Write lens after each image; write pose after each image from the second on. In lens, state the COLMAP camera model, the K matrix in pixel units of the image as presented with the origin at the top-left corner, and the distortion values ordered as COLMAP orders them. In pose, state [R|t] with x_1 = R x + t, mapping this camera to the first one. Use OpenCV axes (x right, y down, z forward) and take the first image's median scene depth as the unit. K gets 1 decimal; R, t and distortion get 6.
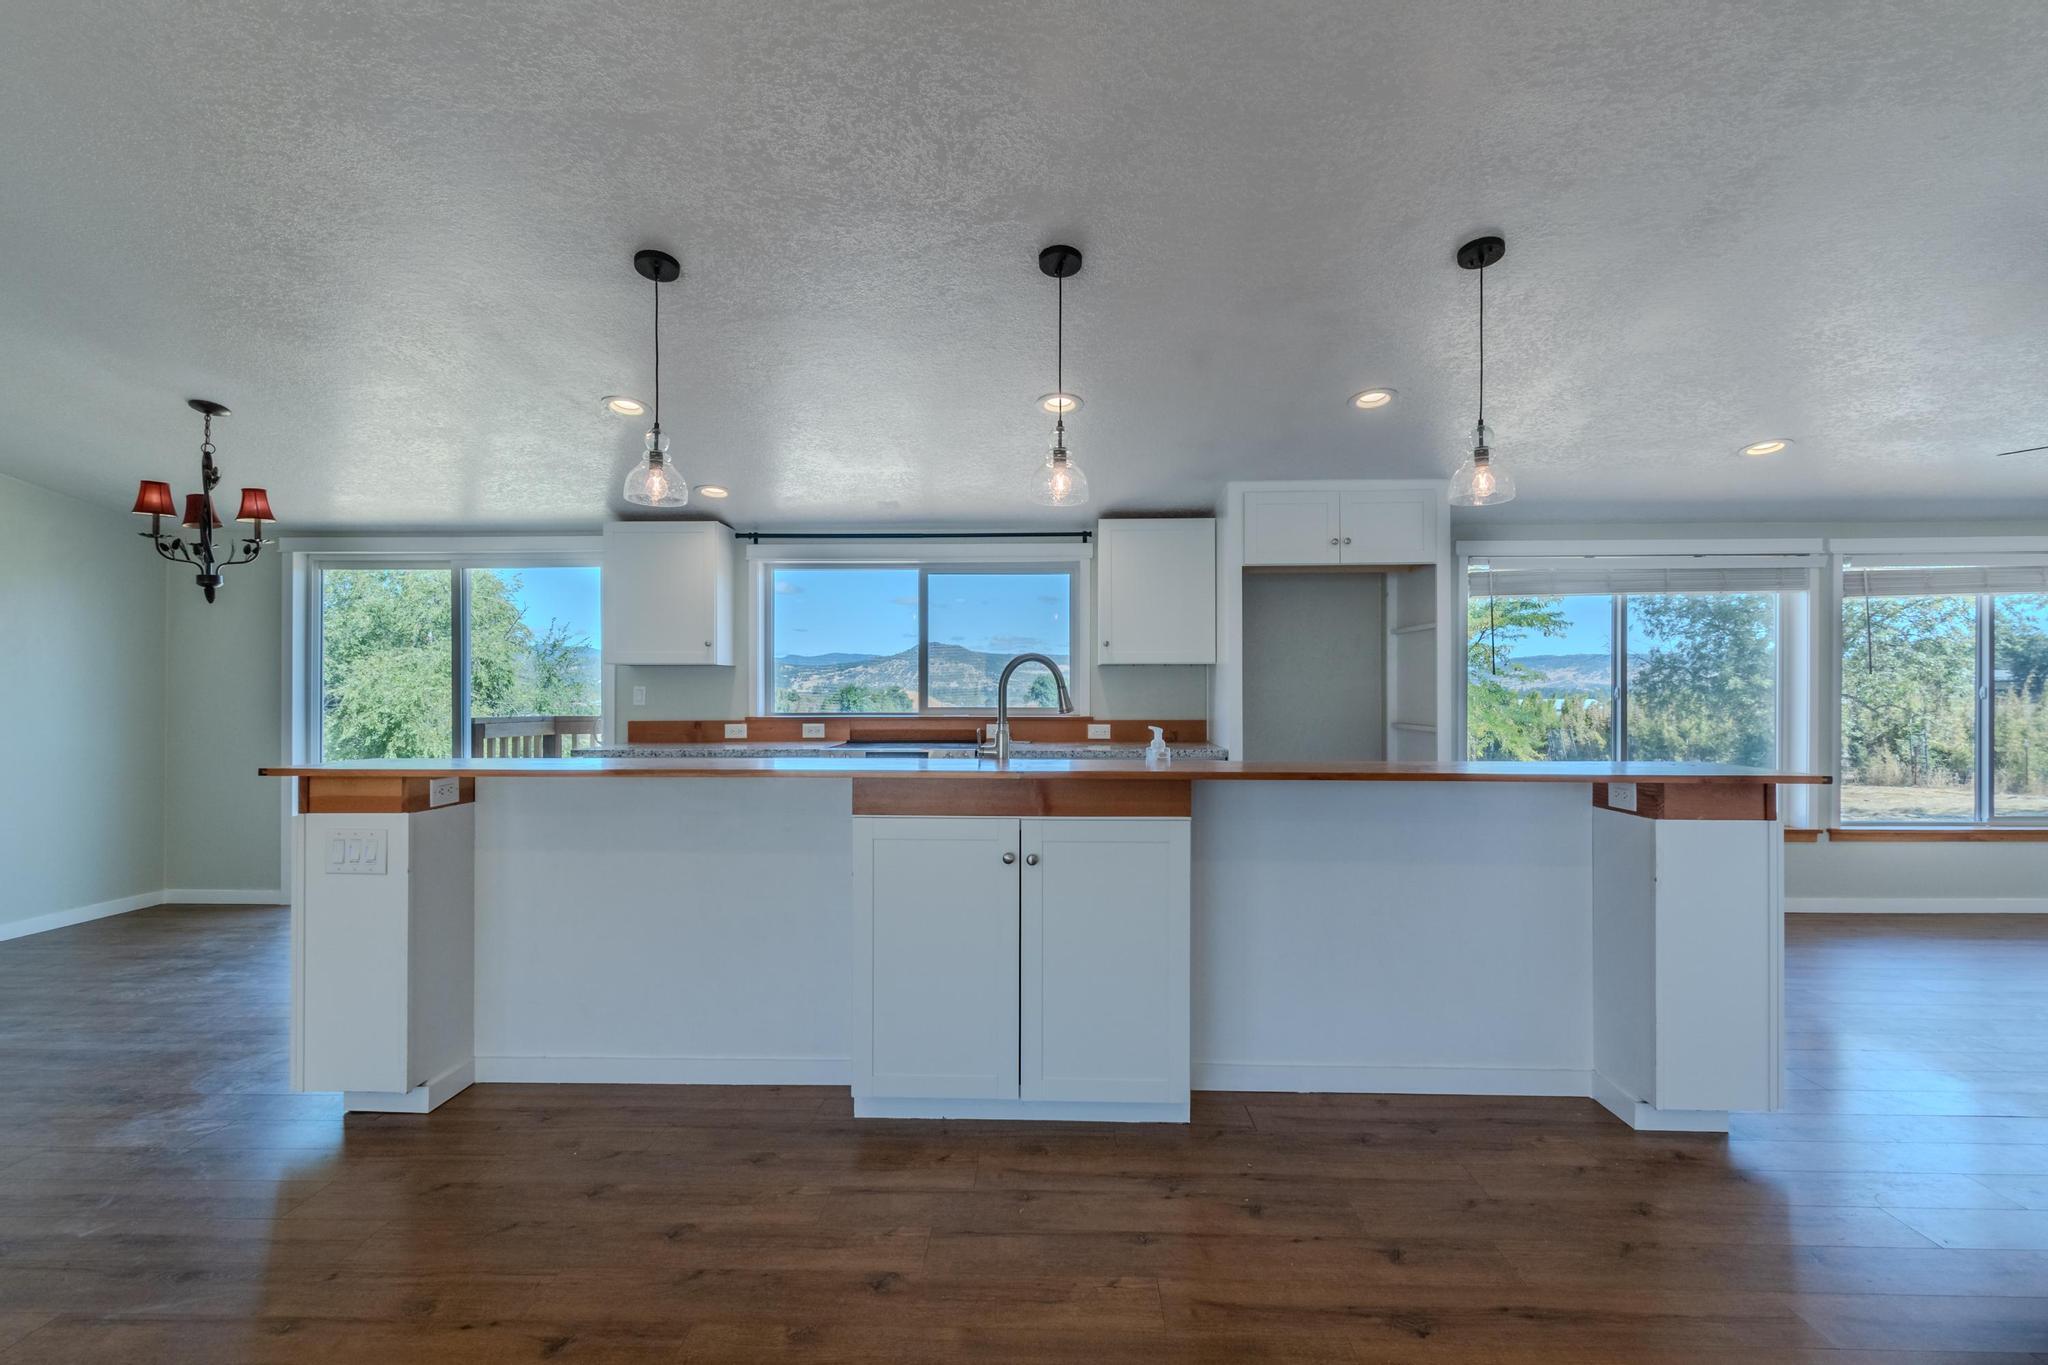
lens RADIAL K [[935.9, 0, 1028.6], [0, 935.9, 690.9], [0, 0, 1]] dist [0.001640, -0.000086]
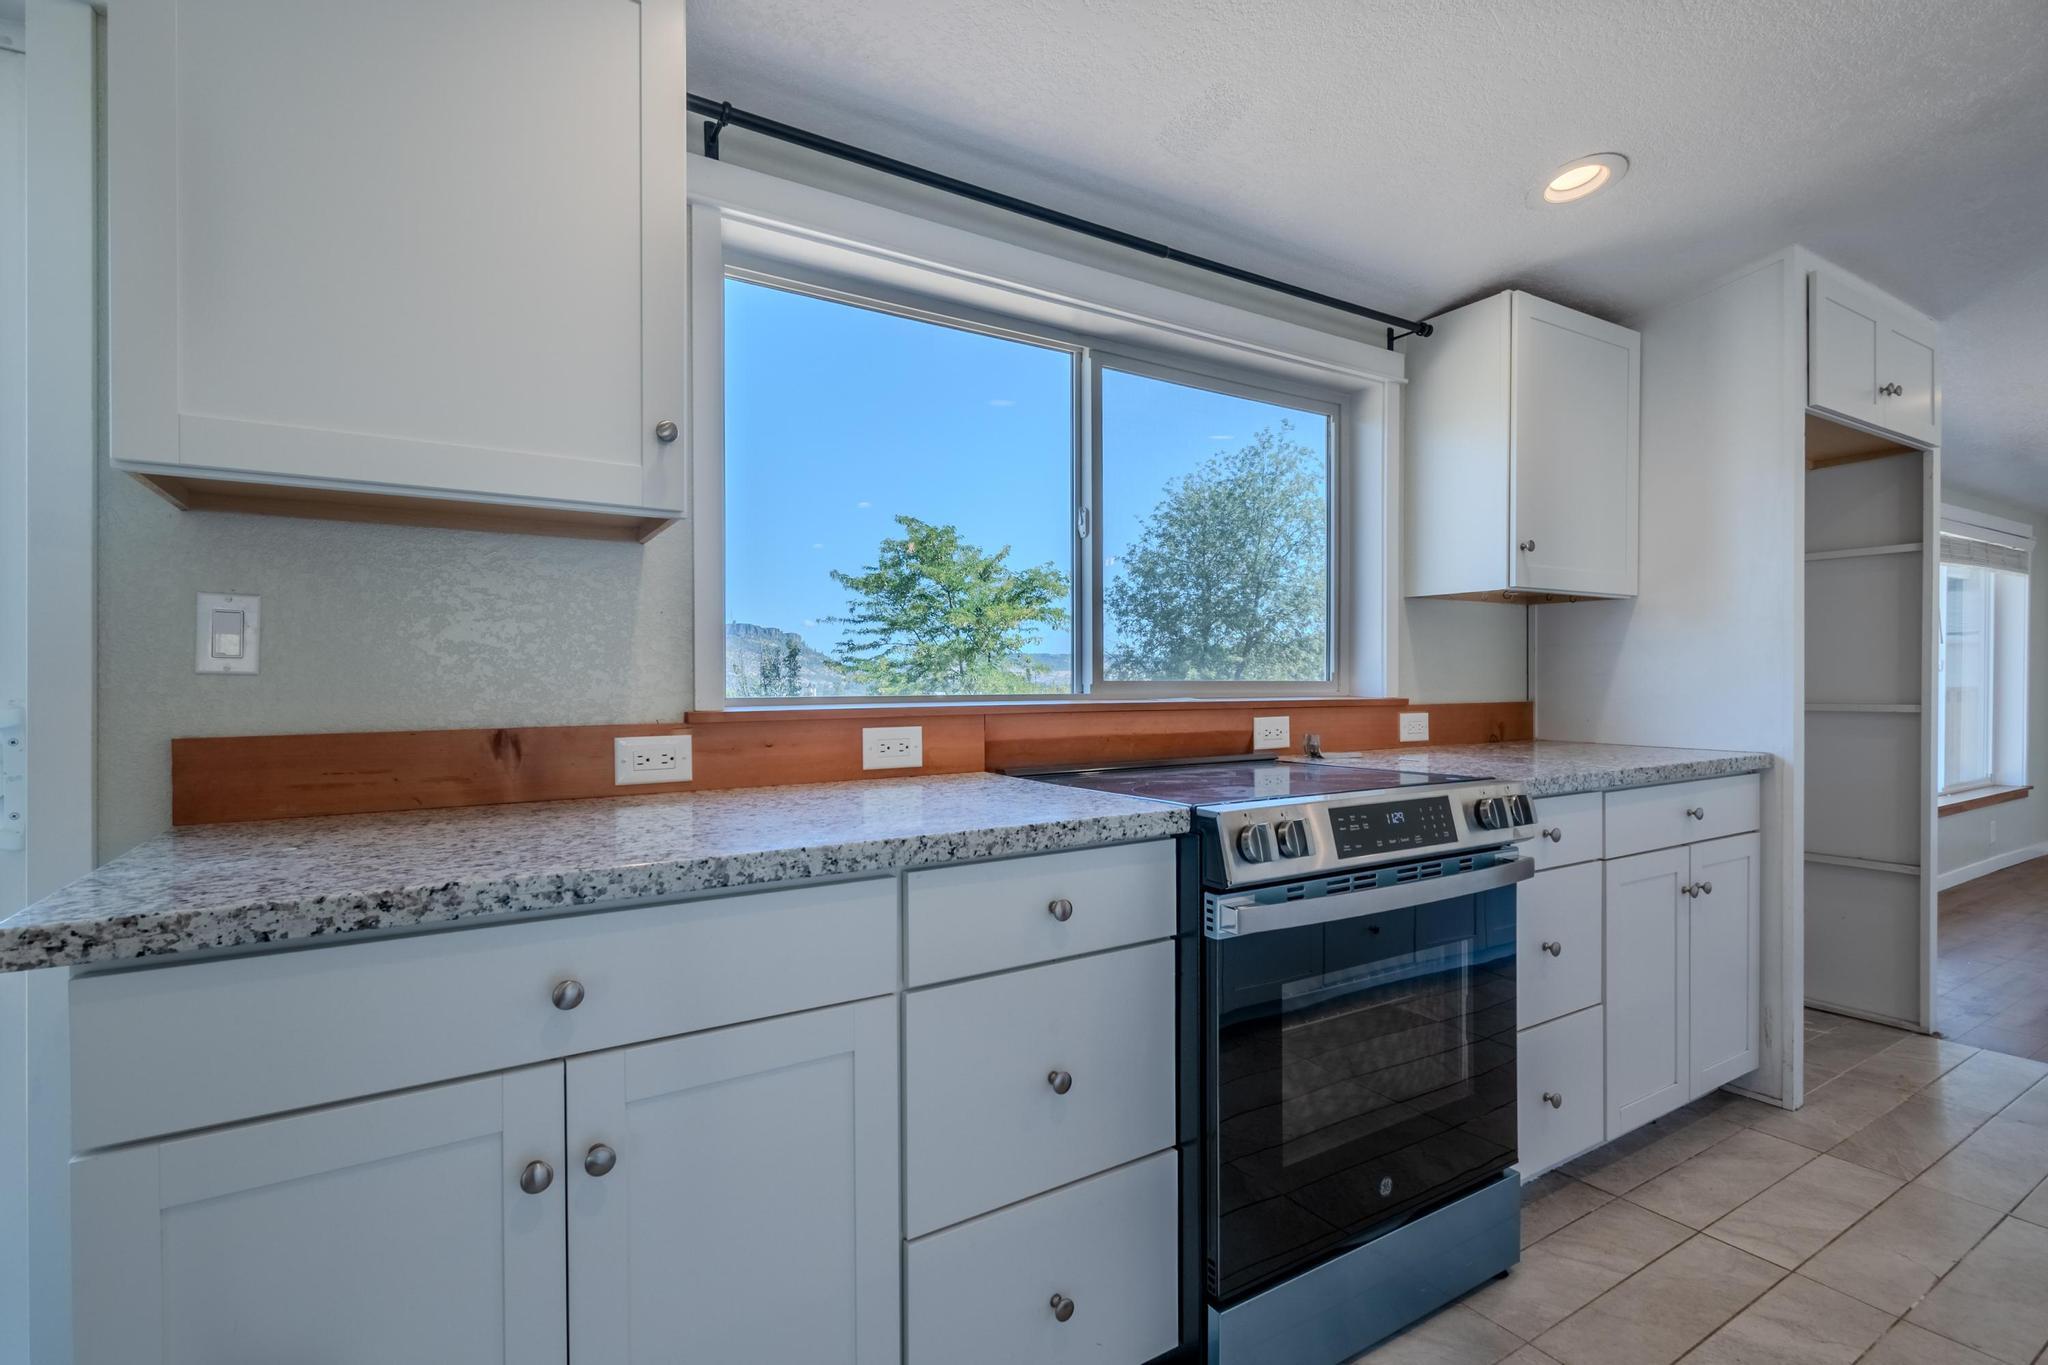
lens RADIAL K [[935.9, 0, 1028.6], [0, 935.9, 690.9], [0, 0, 1]] dist [0.001640, -0.000086]
pose [[0.836392, -0.006335, 0.548095, -0.451016], [0.002694, 0.999969, 0.007447, 0.022765], [-0.548125, -0.004752, 0.836383, 0.813208]]
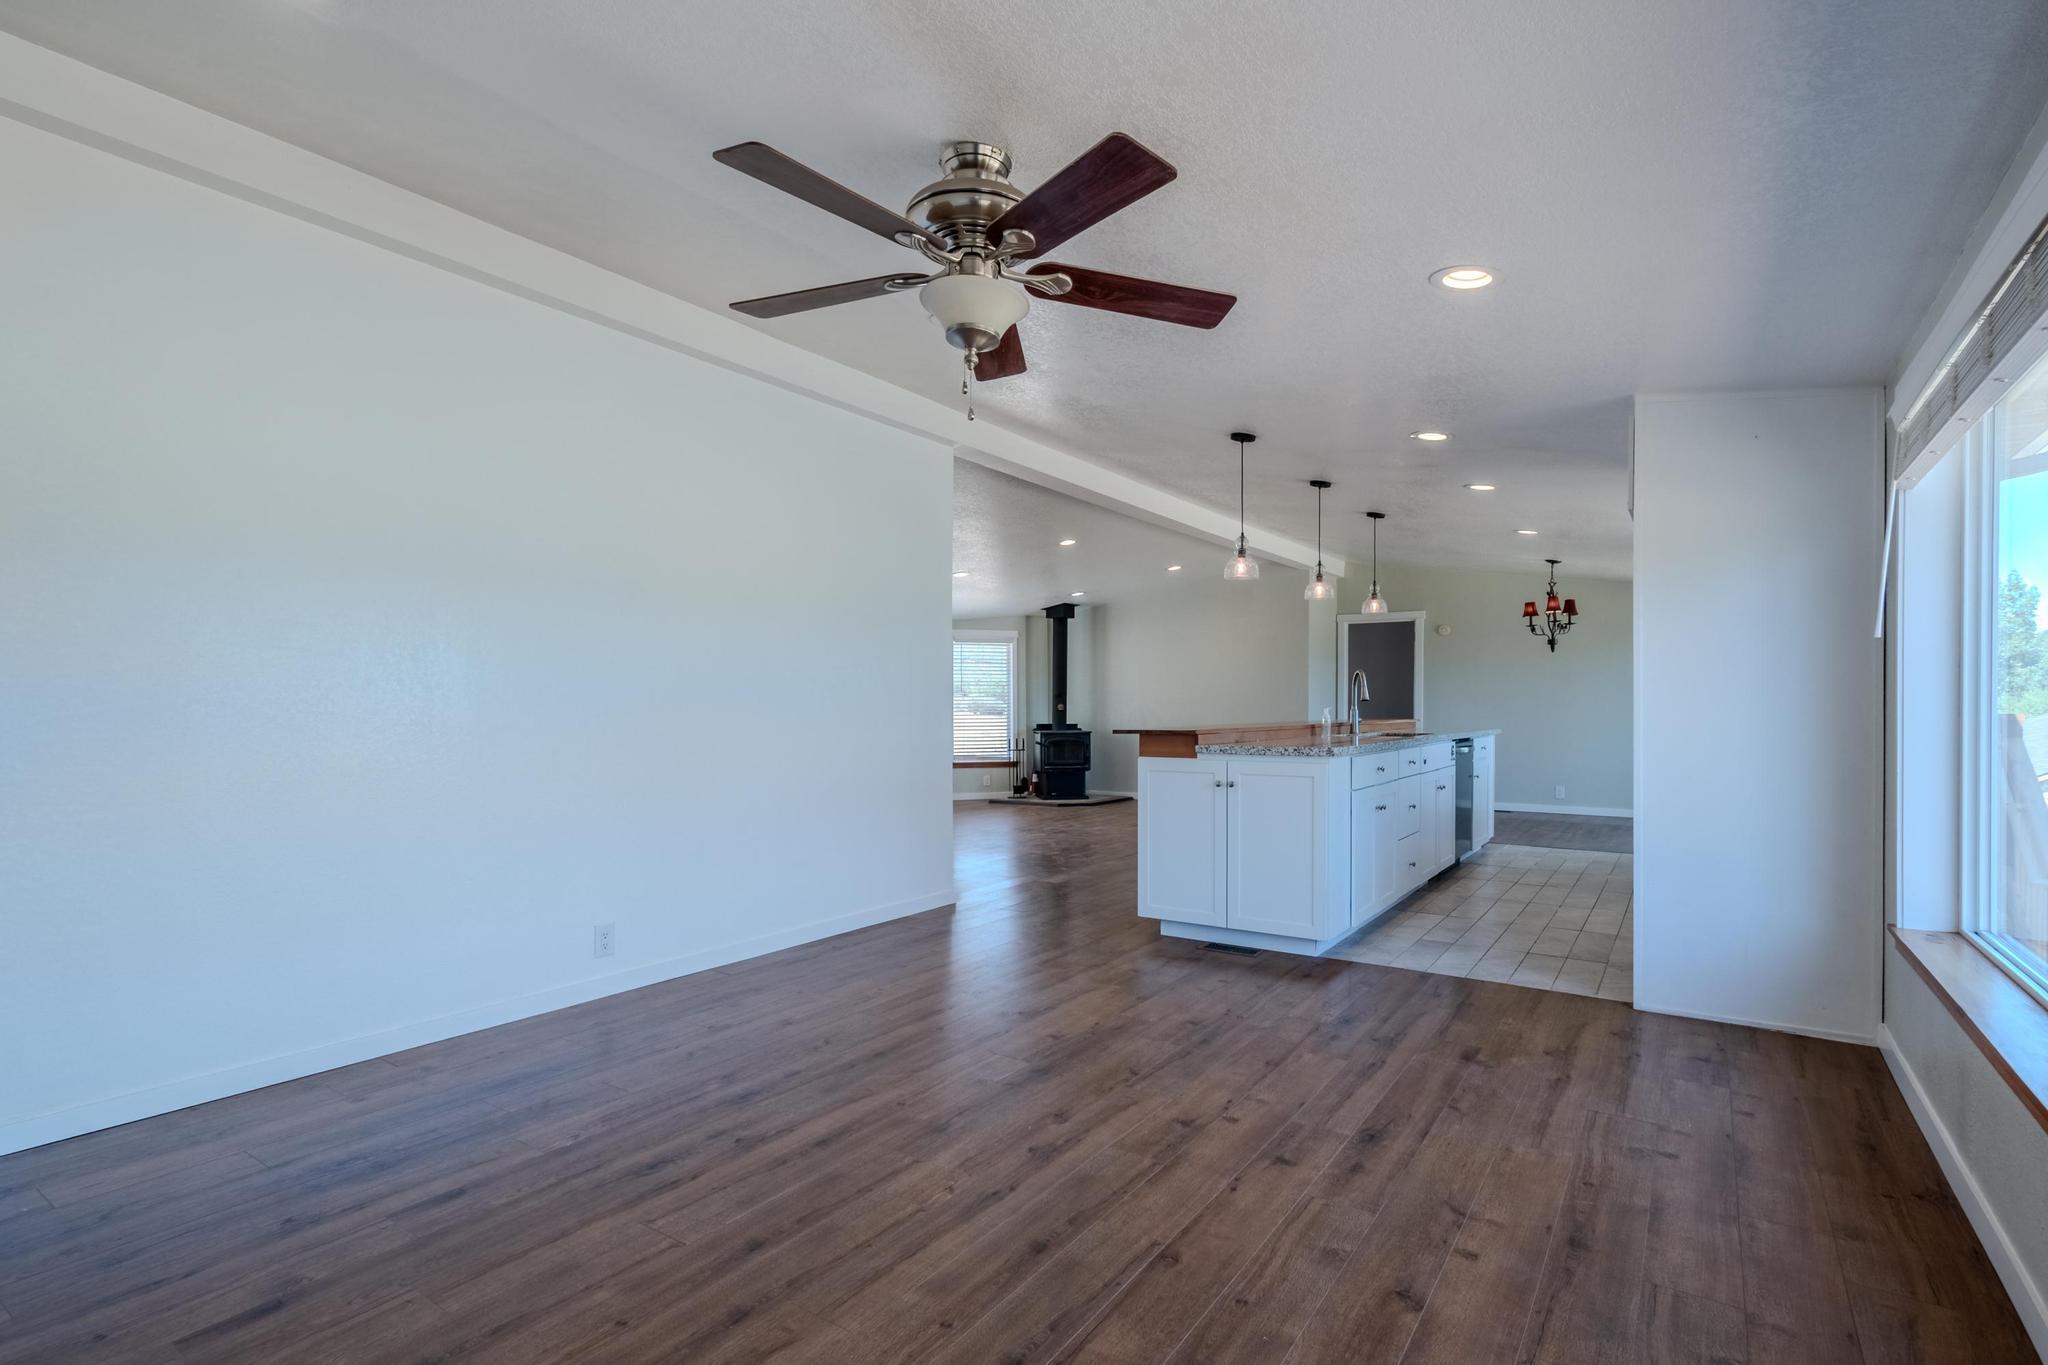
lens RADIAL K [[984.5, 0, 1033.5], [0, 984.5, 697.4], [0, 0, 1]] dist [0.001934, 0.000351]
pose [[-0.540235, -0.008005, -0.841476, 1.413836], [0.001097, 0.999947, -0.010216, 0.026945], [0.841513, -0.006442, -0.540198, 1.029490]]
